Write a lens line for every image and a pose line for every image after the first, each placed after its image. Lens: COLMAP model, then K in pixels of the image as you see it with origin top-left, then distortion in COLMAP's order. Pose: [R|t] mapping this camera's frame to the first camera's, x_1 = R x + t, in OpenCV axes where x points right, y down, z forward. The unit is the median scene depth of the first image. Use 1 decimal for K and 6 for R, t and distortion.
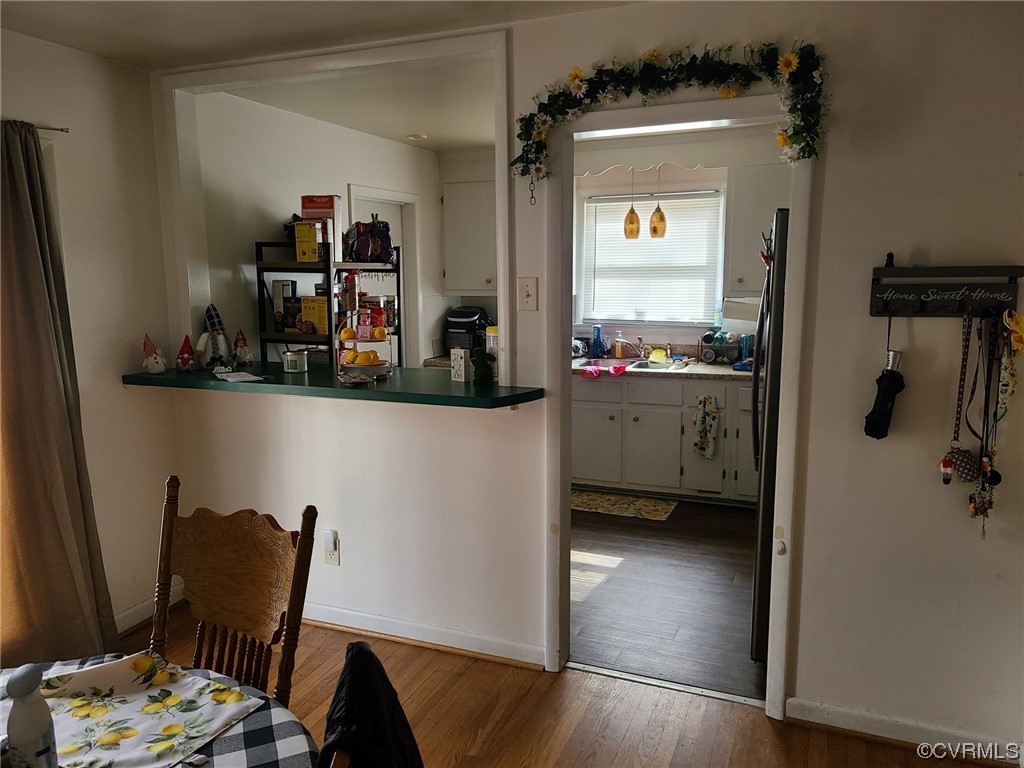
lens RADIAL K [[761.2, 0, 514.7], [0, 761.2, 389.8], [0, 0, 1]] dist [0.070325, -0.000076]
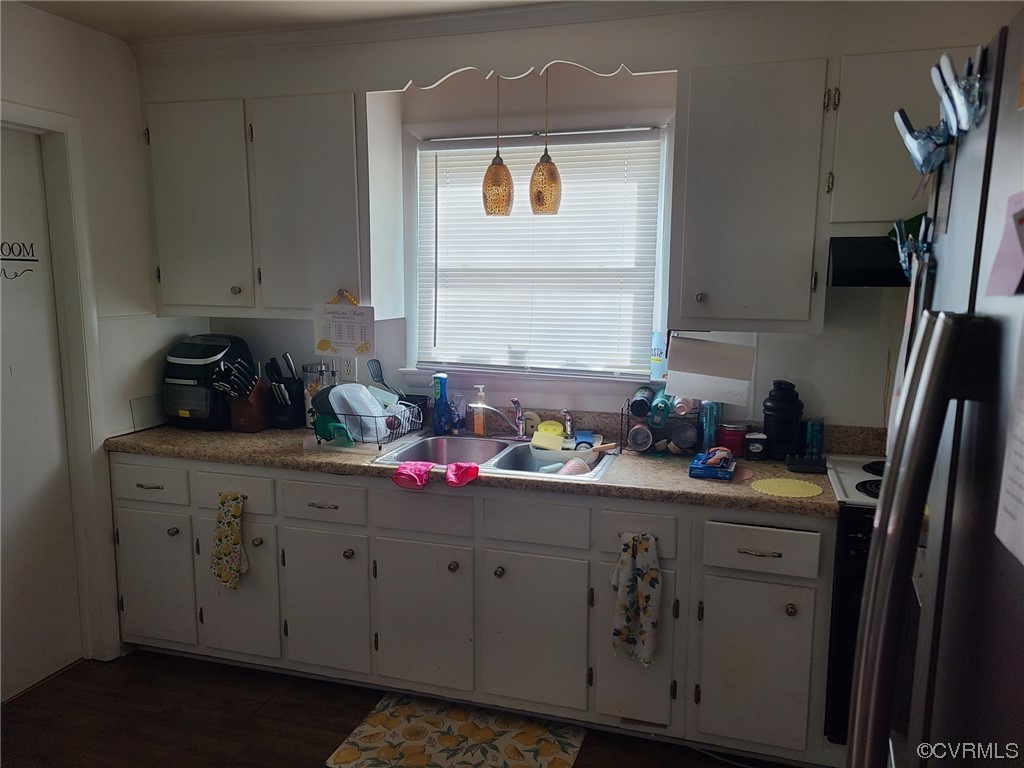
lens RADIAL K [[761.2, 0, 510.5], [0, 761.2, 384.3], [0, 0, 1]] dist [0.070325, -0.000076]
pose [[0.996575, 0.000902, 0.082689, 0.119372], [-0.000003, 0.999941, -0.010882, -0.075556], [-0.082694, 0.010844, 0.996516, 0.479583]]
